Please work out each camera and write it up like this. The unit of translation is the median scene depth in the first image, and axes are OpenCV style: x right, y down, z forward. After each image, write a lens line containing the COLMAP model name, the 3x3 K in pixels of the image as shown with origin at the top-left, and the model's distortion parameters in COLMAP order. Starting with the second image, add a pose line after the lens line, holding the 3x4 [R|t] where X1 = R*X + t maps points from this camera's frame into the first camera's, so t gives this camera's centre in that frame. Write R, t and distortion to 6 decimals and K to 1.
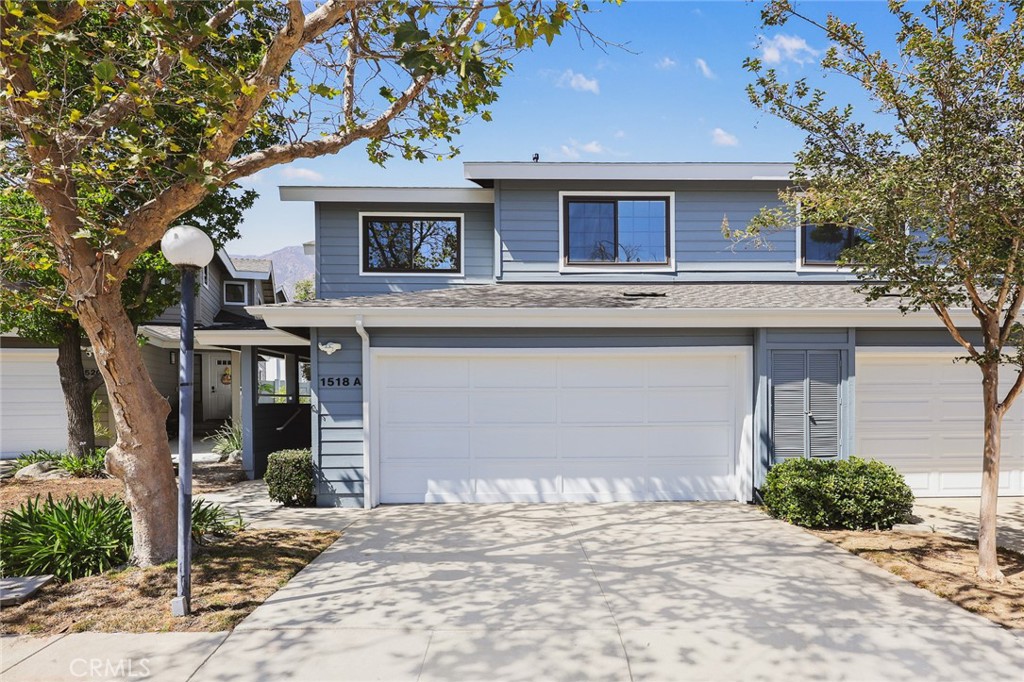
lens RADIAL K [[595.4, 0, 508.3], [0, 595.4, 405.3], [0, 0, 1]] dist [-0.000985, -0.000049]
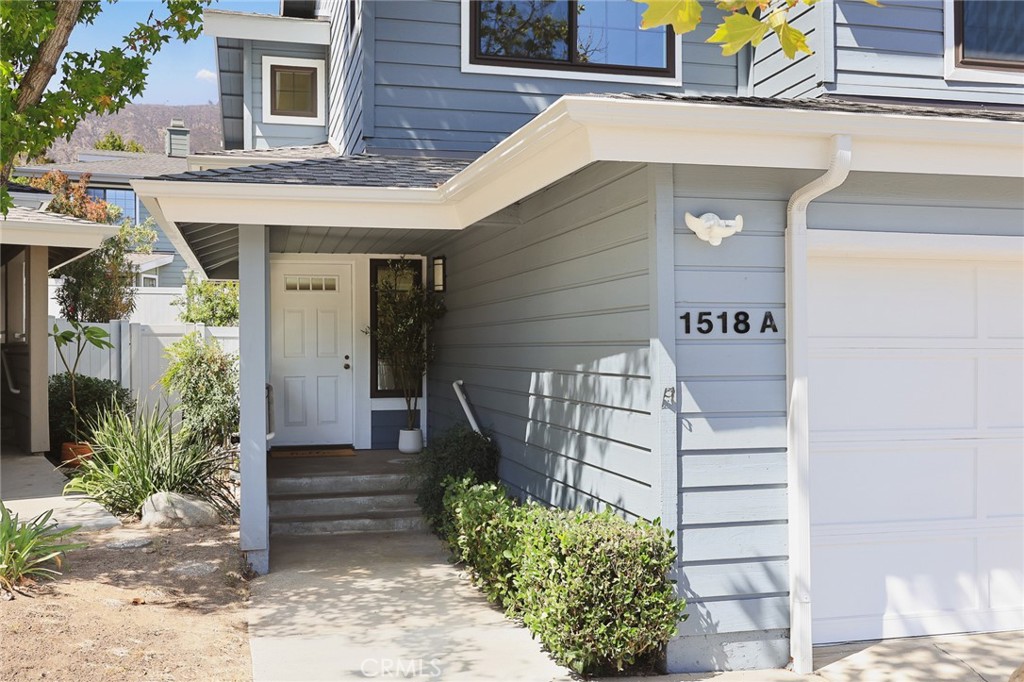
lens RADIAL K [[1024.8, 0, 511.5], [0, 1024.8, 342.1], [0, 0, 1]] dist [0.028557, 0.000000]
pose [[0.984400, 0.002771, 0.175924, -0.520906], [-0.000179, 0.999891, -0.014751, -0.018267], [-0.175946, 0.014490, 0.984293, 0.406825]]
